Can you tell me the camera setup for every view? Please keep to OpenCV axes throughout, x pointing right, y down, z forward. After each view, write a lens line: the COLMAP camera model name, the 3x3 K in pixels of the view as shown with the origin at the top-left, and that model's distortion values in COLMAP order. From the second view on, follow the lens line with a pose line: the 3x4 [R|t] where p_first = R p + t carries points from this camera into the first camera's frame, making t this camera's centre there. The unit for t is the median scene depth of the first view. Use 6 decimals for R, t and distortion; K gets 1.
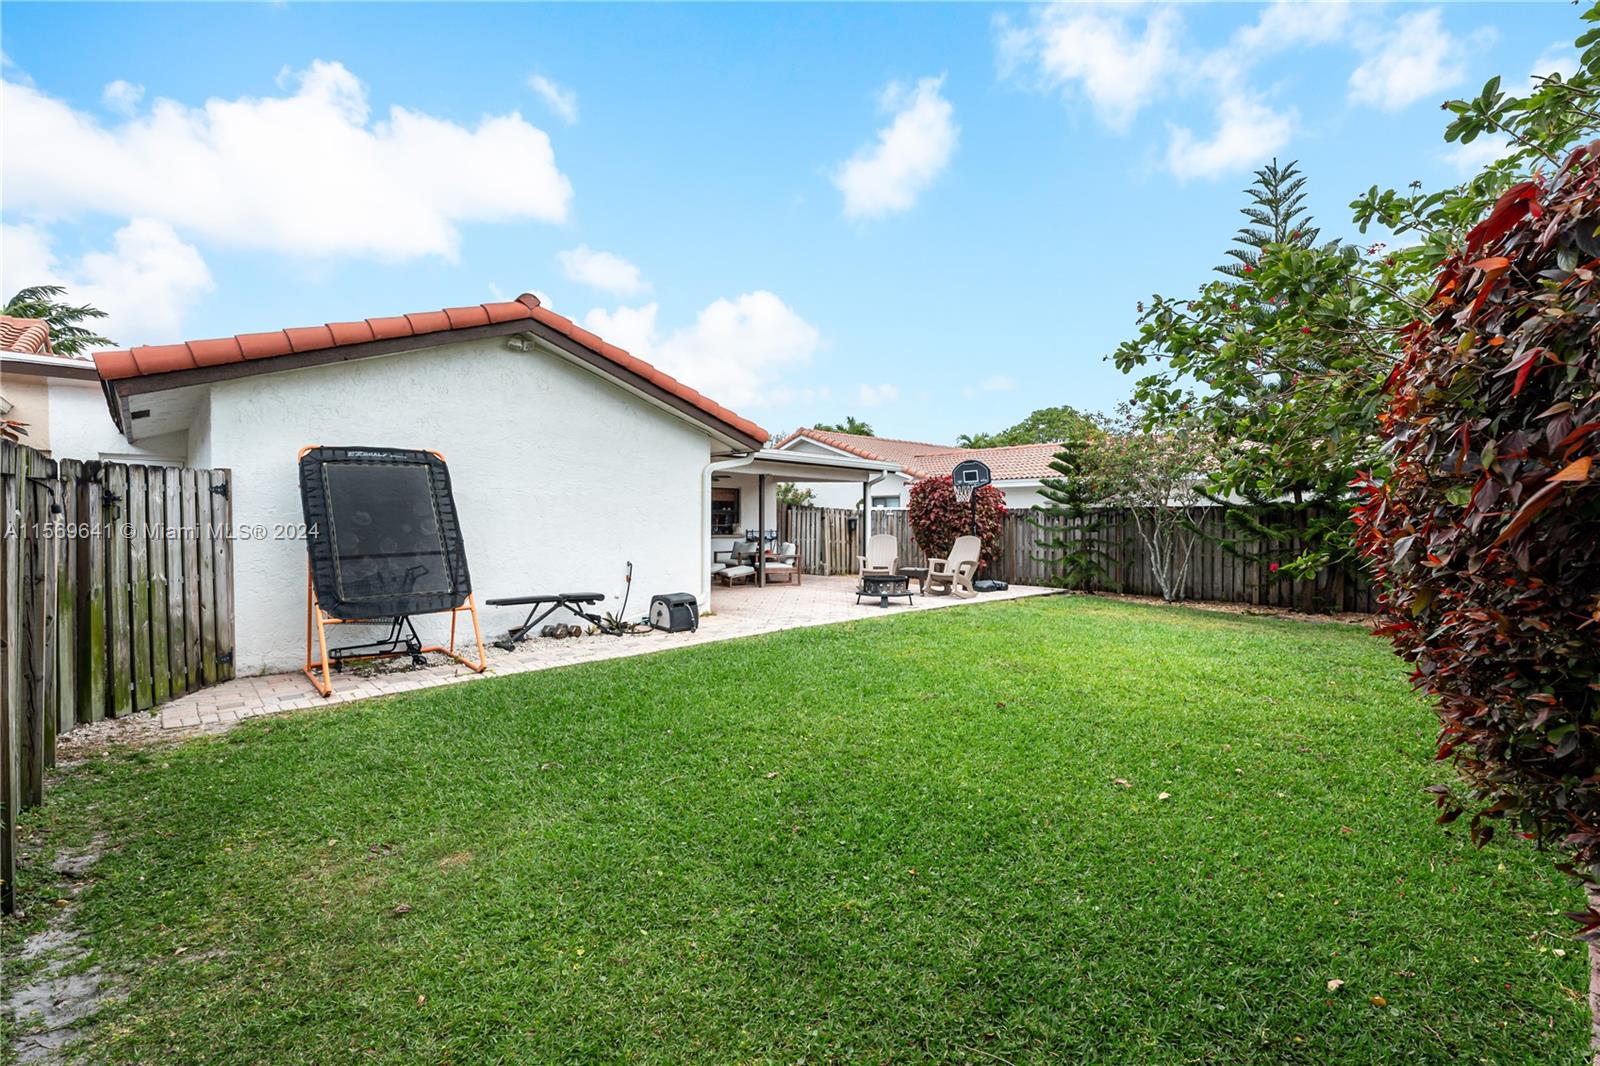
lens RADIAL K [[708.9, 0, 828.2], [0, 708.9, 535.6], [0, 0, 1]] dist [-0.000952, -0.000243]
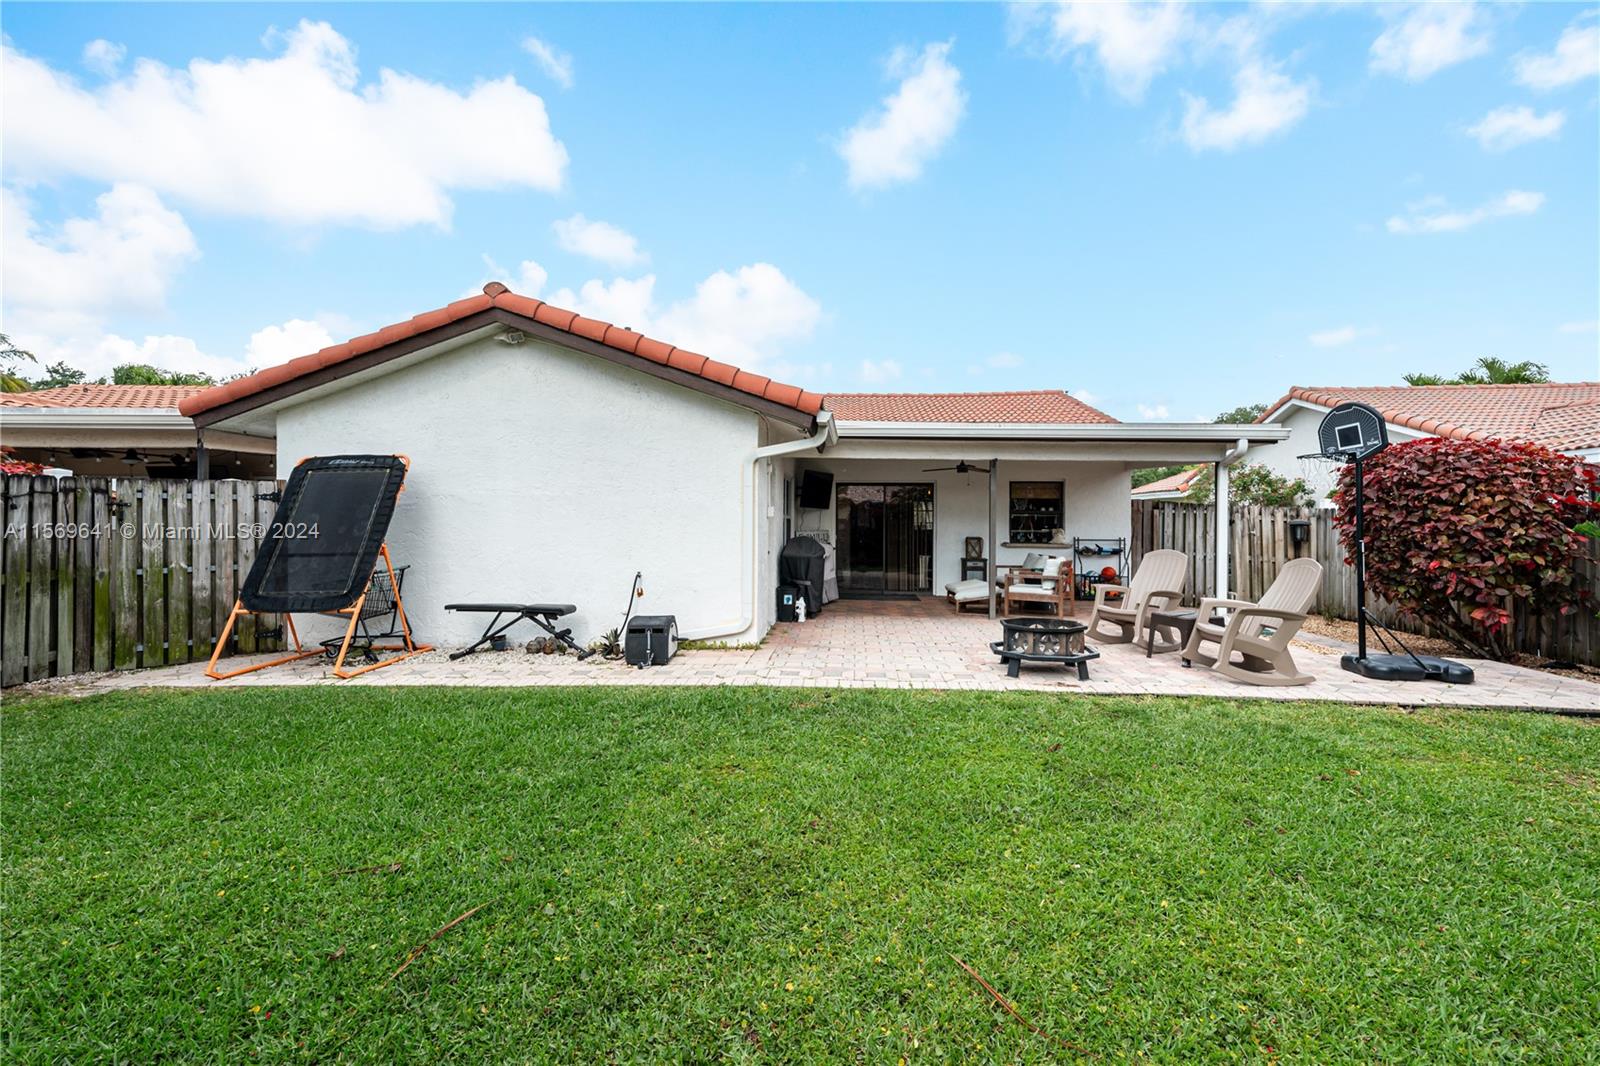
lens RADIAL K [[694.6, 0, 802.5], [0, 694.6, 516.6], [0, 0, 1]] dist [0.018699, 0.000077]
pose [[0.668684, -0.004307, -0.743534, 0.528210], [-0.019833, 0.999524, -0.023627, -0.015375], [0.743282, 0.030545, 0.668281, 0.676747]]
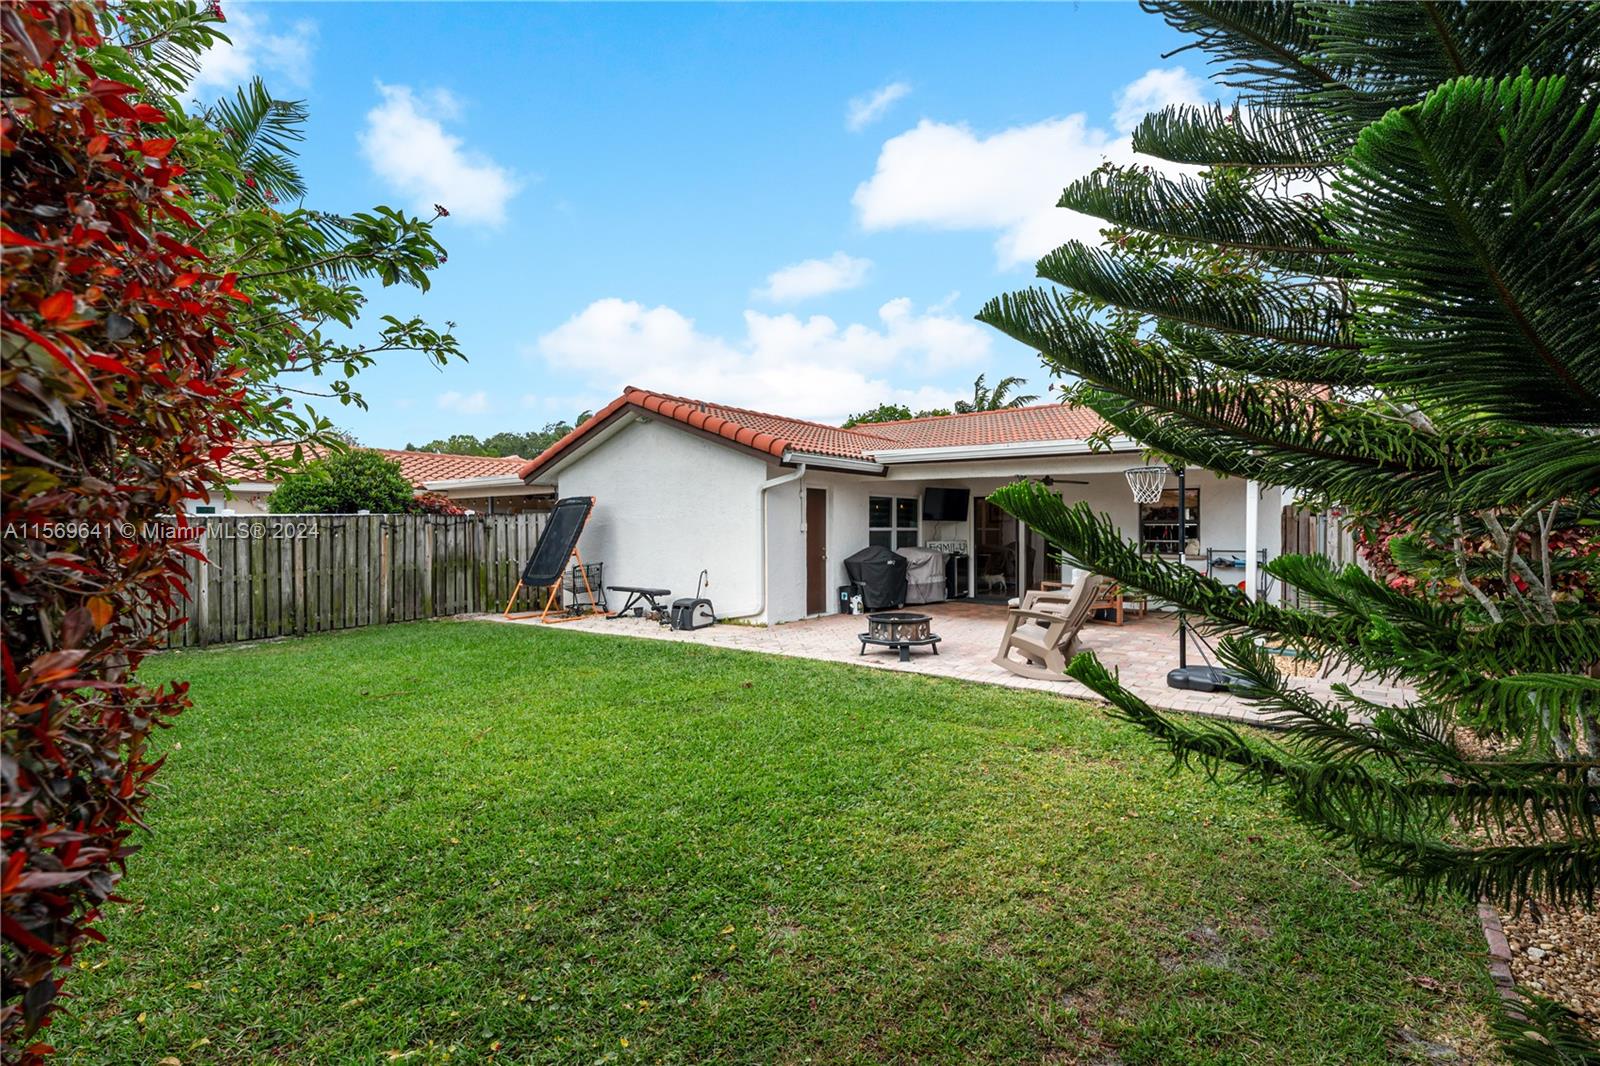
lens RADIAL K [[708.9, 0, 828.2], [0, 708.9, 535.6], [0, 0, 1]] dist [-0.000952, -0.000243]
pose [[0.144033, 0.004425, -0.989563, 1.104598], [-0.017785, 0.999840, 0.001882, -0.032553], [0.989413, 0.017328, 0.144089, 1.180611]]
